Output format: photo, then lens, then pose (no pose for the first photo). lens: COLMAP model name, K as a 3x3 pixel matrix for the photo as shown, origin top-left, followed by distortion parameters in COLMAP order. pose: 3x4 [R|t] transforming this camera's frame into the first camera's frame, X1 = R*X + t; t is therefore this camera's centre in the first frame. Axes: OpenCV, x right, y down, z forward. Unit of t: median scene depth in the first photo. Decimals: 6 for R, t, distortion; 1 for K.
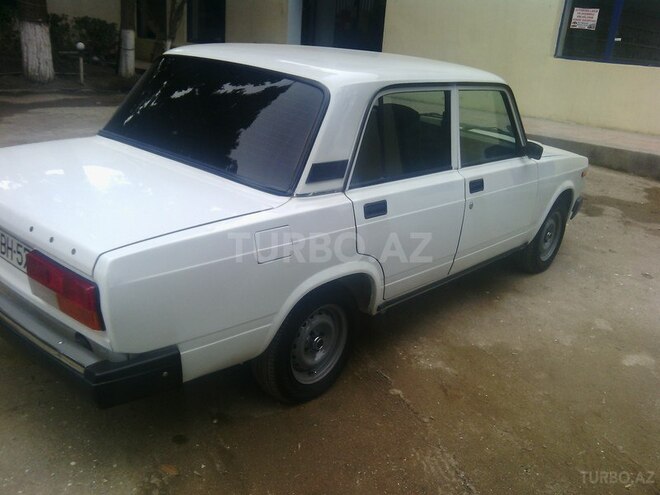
lens RADIAL K [[666.1, 0, 330.0], [0, 666.1, 247.5], [0, 0, 1]] dist [-0.003708, -0.003300]
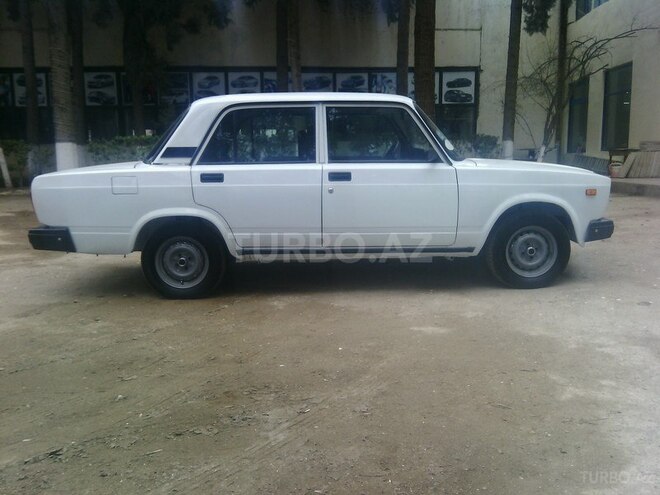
lens RADIAL K [[666.1, 0, 330.0], [0, 666.1, 247.5], [0, 0, 1]] dist [-0.003708, -0.003300]
pose [[0.649131, 0.011103, -0.760596, 1.454393], [-0.177112, 0.974619, -0.136929, 0.270797], [0.739770, 0.223596, 0.634622, 0.238491]]
